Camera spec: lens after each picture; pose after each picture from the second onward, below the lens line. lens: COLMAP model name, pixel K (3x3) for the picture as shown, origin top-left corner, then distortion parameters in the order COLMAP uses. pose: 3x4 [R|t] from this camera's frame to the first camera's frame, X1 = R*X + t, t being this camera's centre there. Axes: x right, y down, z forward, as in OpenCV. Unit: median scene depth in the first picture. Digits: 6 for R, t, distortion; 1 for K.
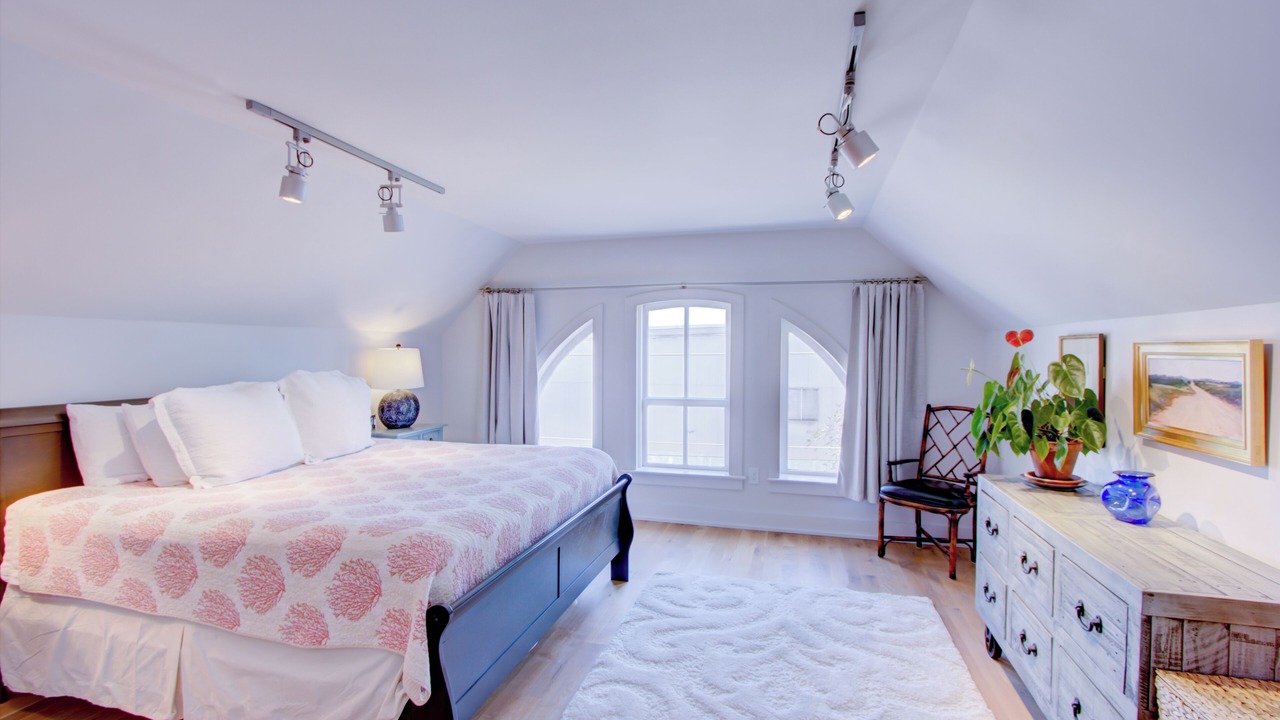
lens RADIAL K [[591.0, 0, 636.2], [0, 591.0, 362.2], [0, 0, 1]] dist [-0.025252, 0.006243]
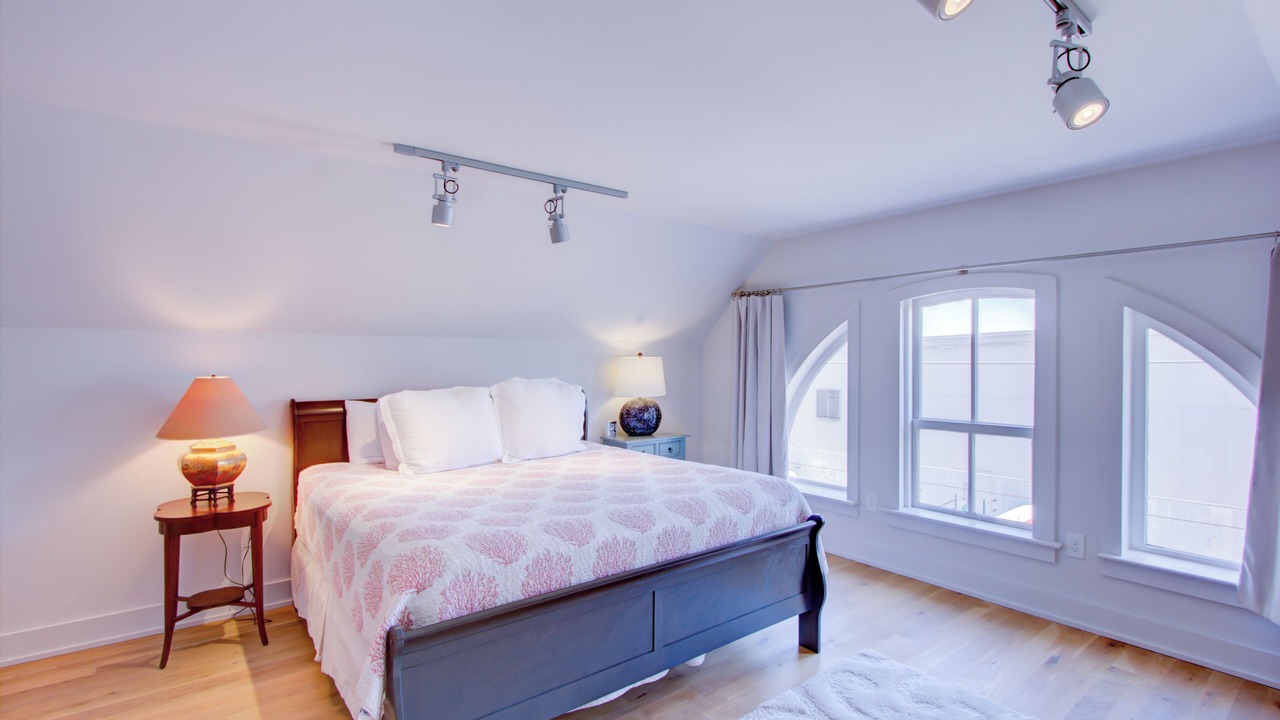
lens RADIAL K [[591.0, 0, 636.2], [0, 591.0, 362.2], [0, 0, 1]] dist [-0.025252, 0.006243]
pose [[0.796328, -0.001052, -0.604864, 0.284194], [-0.007823, 0.999897, -0.012039, -0.003173], [0.604815, 0.014319, 0.796238, 0.244902]]
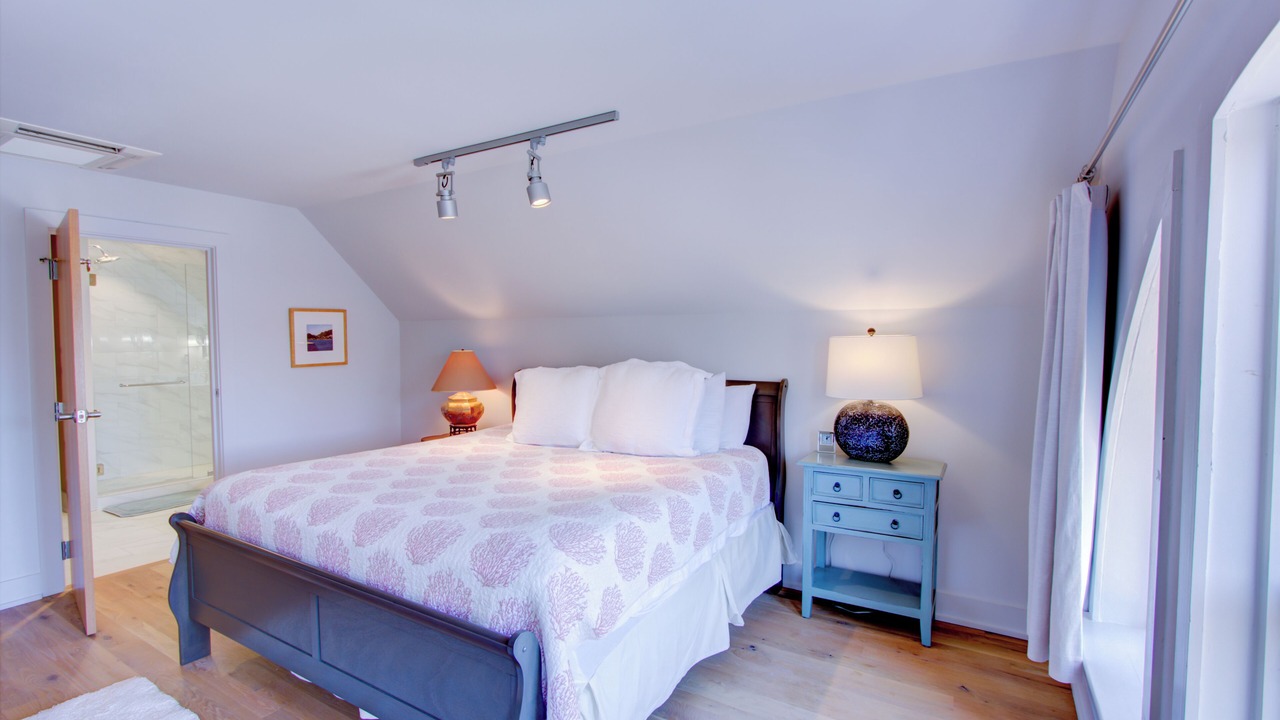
lens RADIAL K [[591.0, 0, 636.2], [0, 591.0, 362.2], [0, 0, 1]] dist [-0.025252, 0.006243]
pose [[-0.267939, 0.032475, -0.962888, 0.376862], [-0.022517, 0.998948, 0.039957, -0.020243], [0.963173, 0.032387, -0.266926, 1.253035]]
